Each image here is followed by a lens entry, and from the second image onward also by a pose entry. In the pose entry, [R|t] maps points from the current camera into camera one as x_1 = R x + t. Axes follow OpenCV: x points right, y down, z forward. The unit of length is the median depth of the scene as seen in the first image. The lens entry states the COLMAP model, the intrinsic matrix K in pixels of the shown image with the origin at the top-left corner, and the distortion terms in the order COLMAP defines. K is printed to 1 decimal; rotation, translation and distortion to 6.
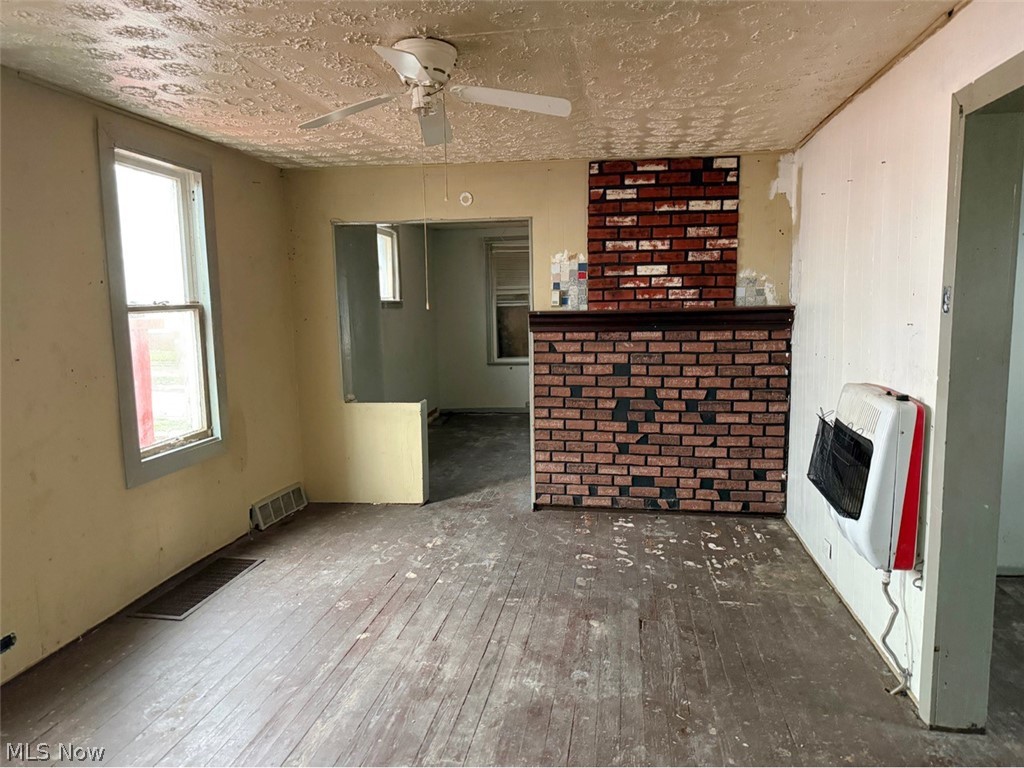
lens RADIAL K [[720.5, 0, 508.6], [0, 720.5, 385.3], [0, 0, 1]] dist [0.077402, -0.110009]
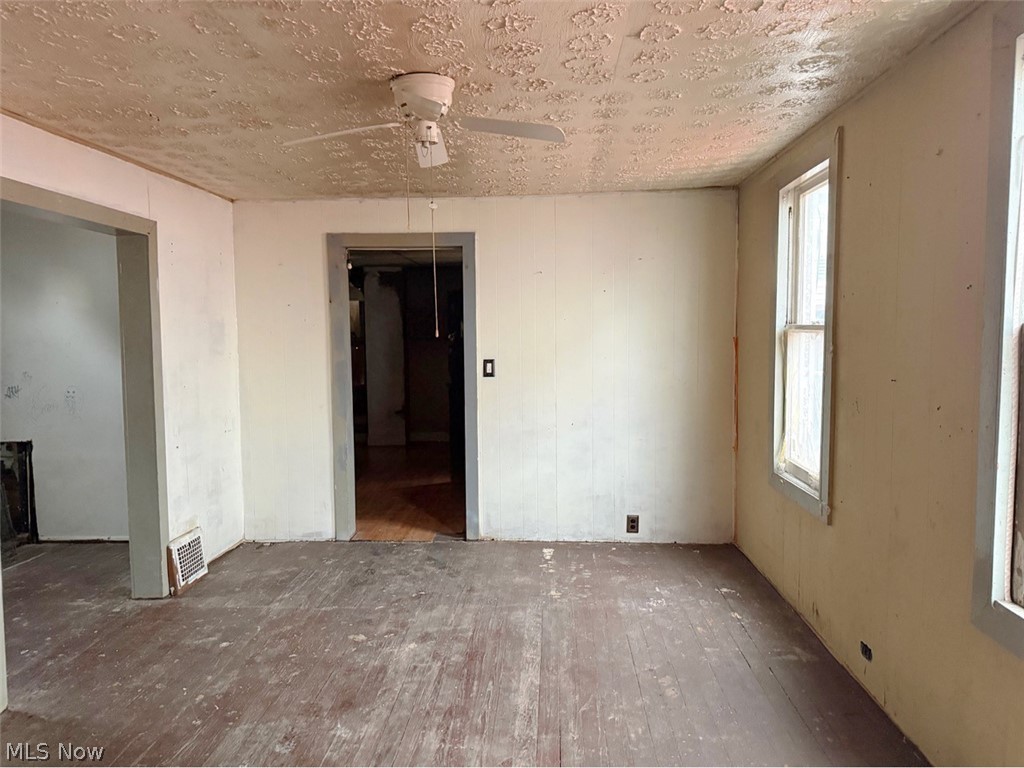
lens RADIAL K [[720.5, 0, 508.6], [0, 720.5, 385.3], [0, 0, 1]] dist [0.077402, -0.110009]
pose [[-0.994399, 0.037888, -0.098666, -0.107922], [0.018036, 0.980676, 0.194804, -0.219370], [0.104140, 0.191934, -0.975867, 1.884848]]
